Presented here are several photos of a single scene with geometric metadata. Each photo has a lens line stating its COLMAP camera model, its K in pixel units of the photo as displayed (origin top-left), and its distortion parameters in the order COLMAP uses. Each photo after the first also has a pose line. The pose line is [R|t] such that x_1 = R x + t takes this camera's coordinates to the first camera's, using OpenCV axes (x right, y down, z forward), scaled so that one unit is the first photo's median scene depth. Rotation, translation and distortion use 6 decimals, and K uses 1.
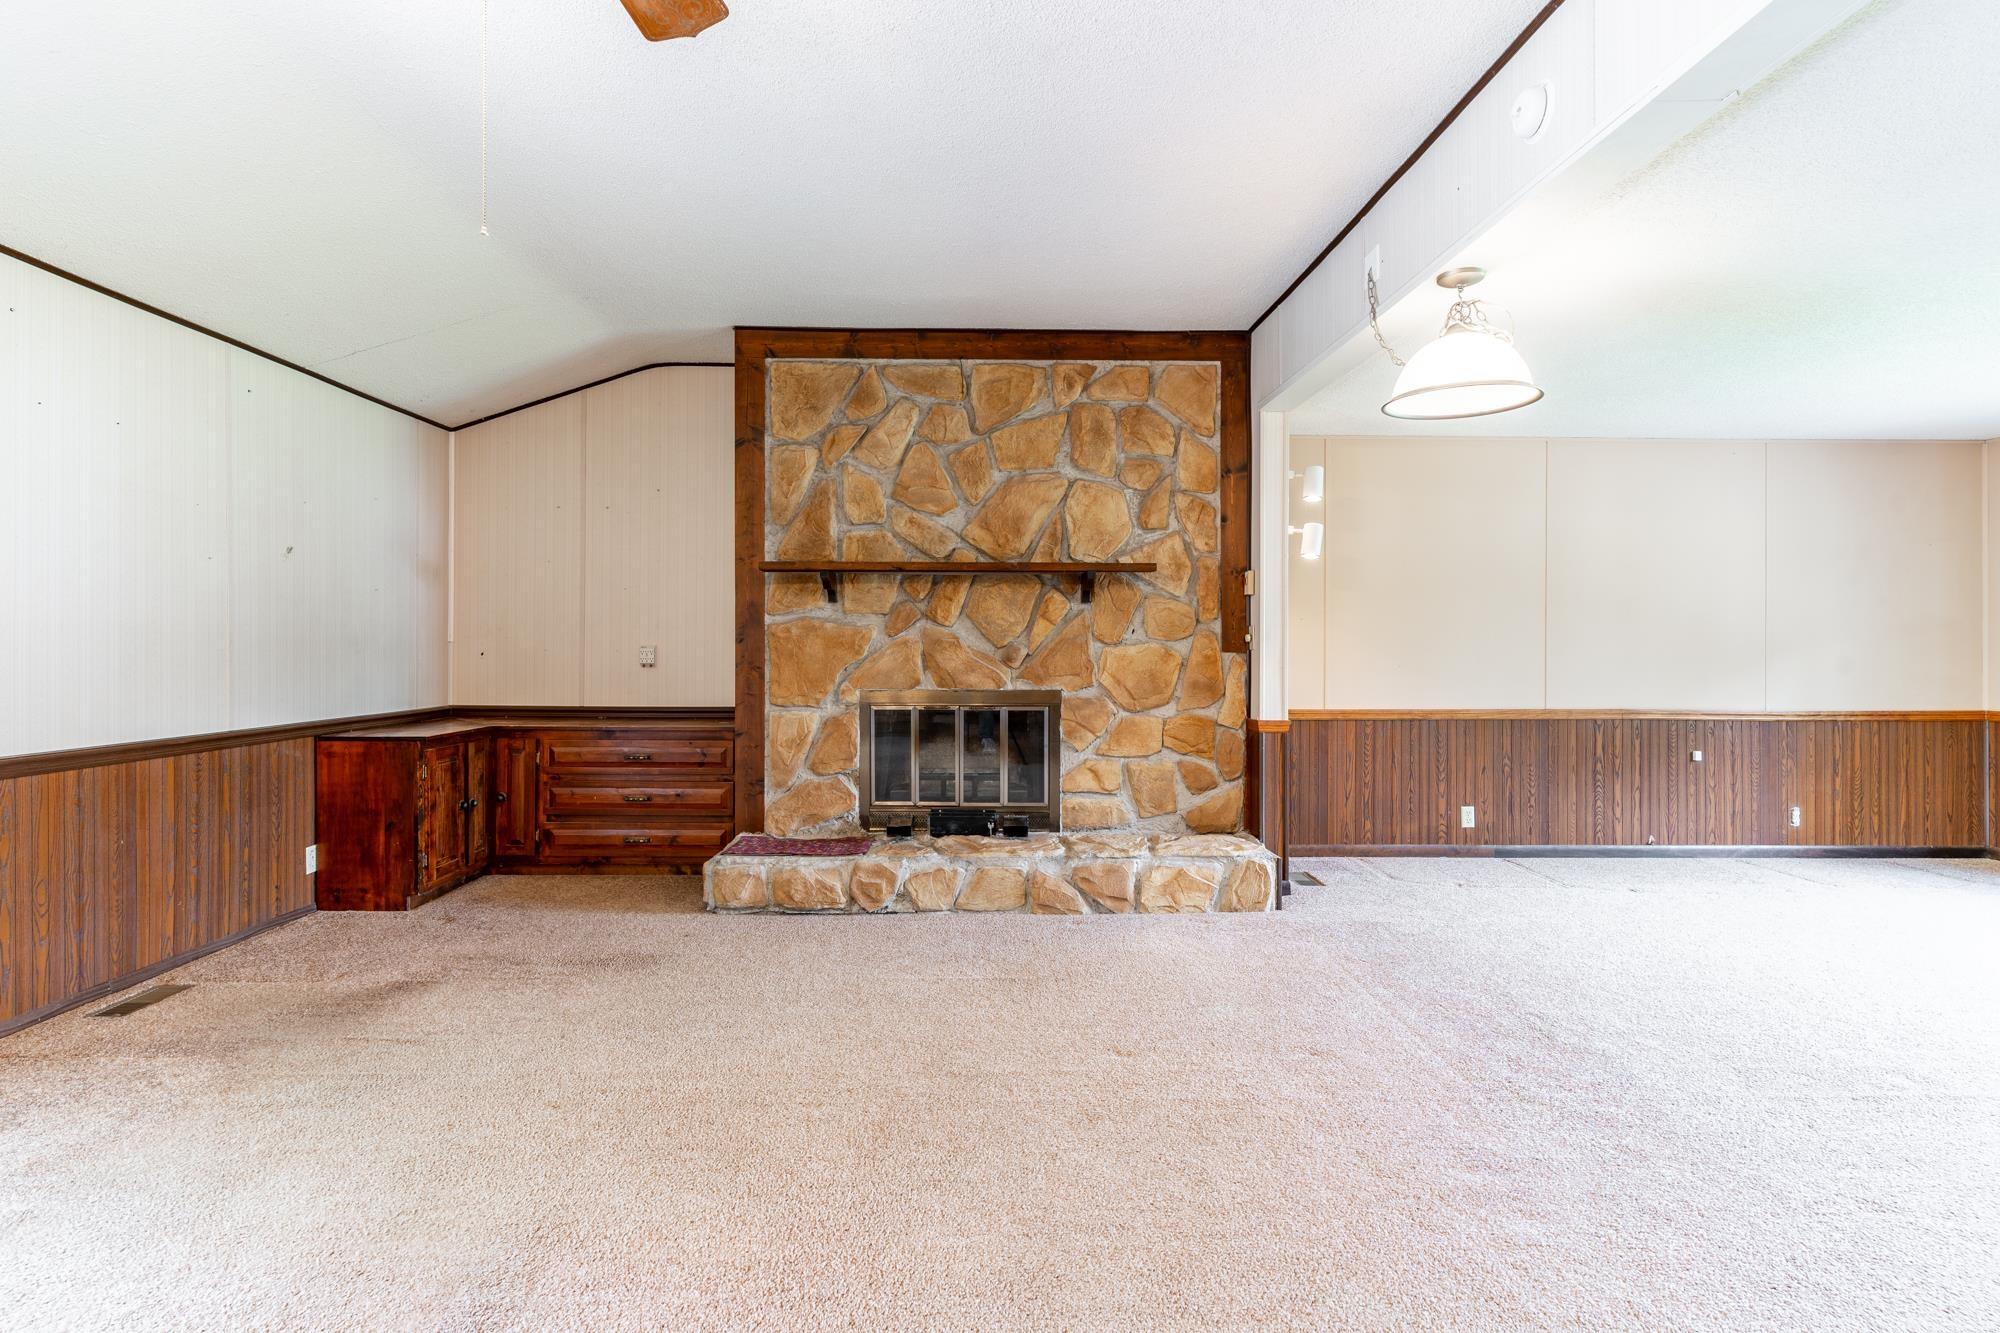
lens RADIAL K [[956.0, 0, 994.6], [0, 956.0, 637.8], [0, 0, 1]] dist [0.001374, 0.000097]
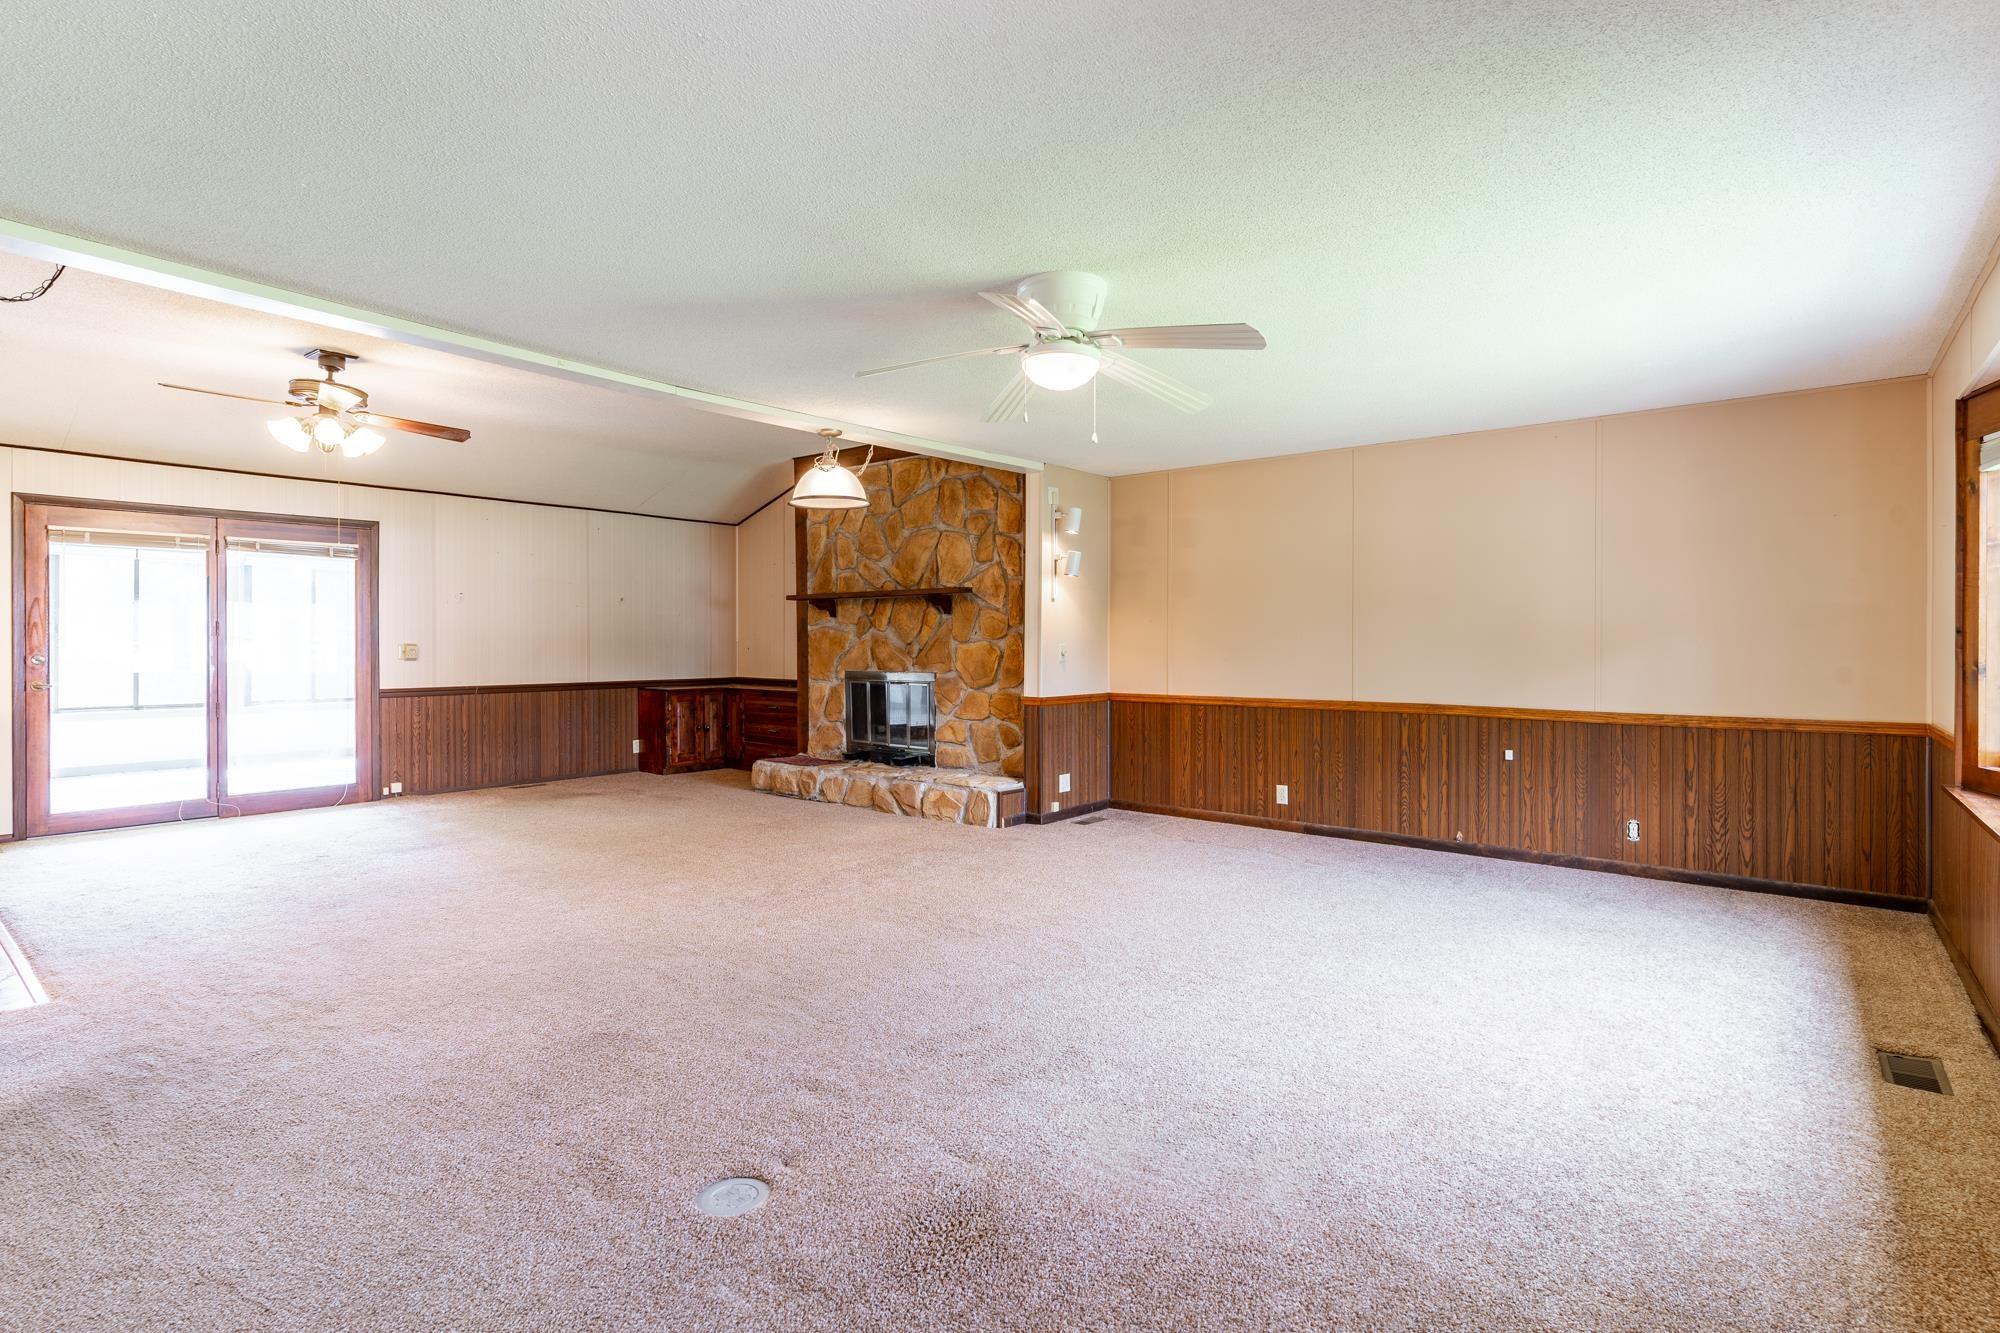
lens RADIAL K [[956.0, 0, 995.4], [0, 956.0, 641.7], [0, 0, 1]] dist [0.001374, 0.000097]
pose [[0.765363, -0.003903, -0.643587, 1.108845], [0.007406, 0.999969, 0.002744, 0.002154], [0.643556, -0.006866, 0.765368, -0.087573]]
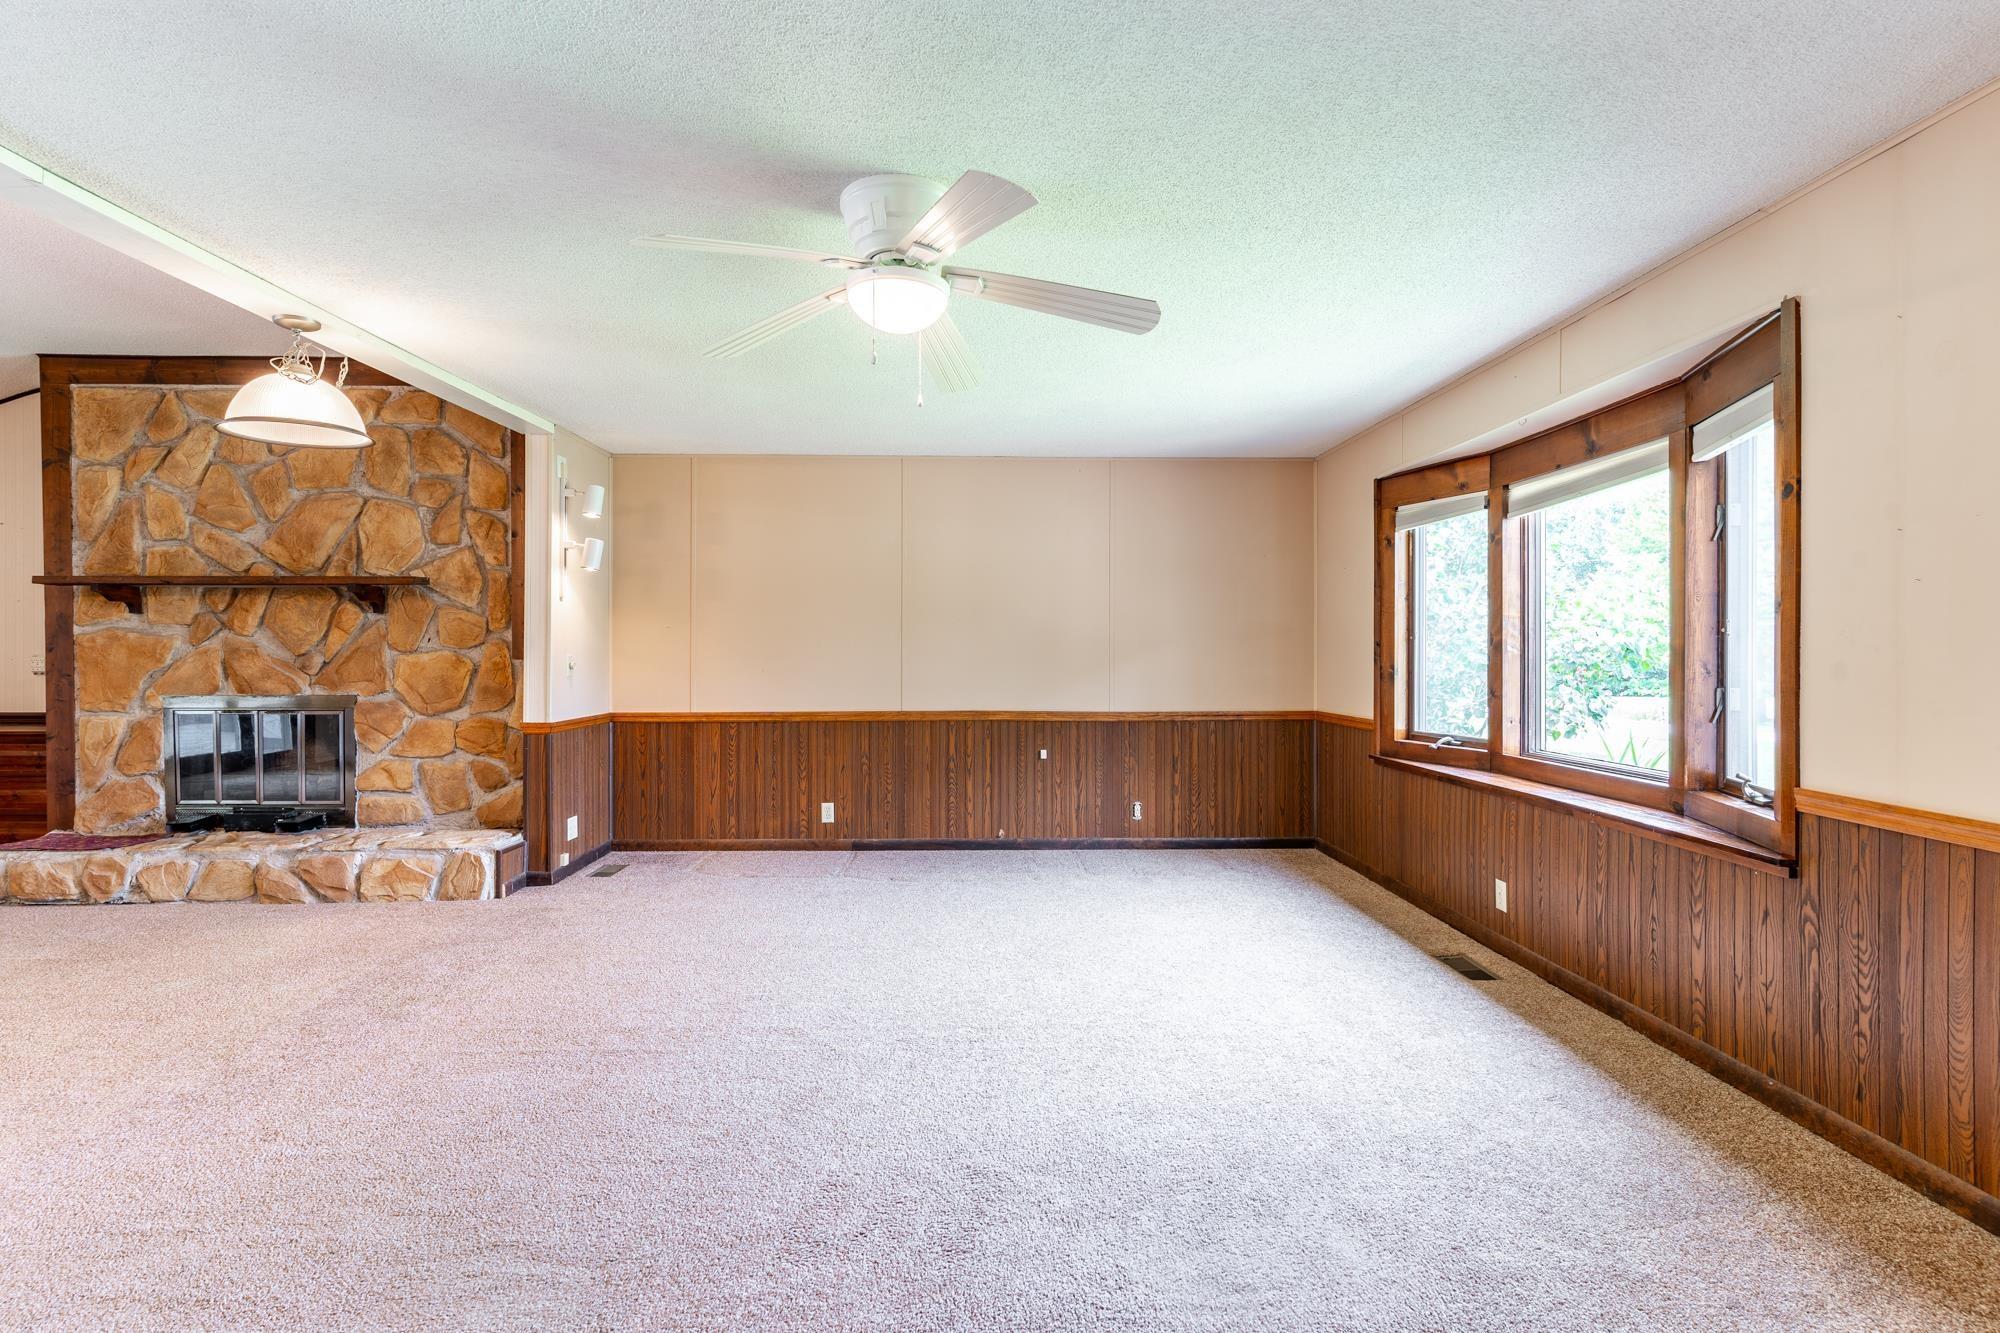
lens RADIAL K [[956.0, 0, 991.2], [0, 956.0, 648.8], [0, 0, 1]] dist [0.001374, 0.000097]
pose [[0.999968, -0.003753, 0.007058, 0.772844], [0.003704, 0.999969, 0.006945, -0.002020], [-0.007084, -0.006918, 0.999951, -0.072936]]
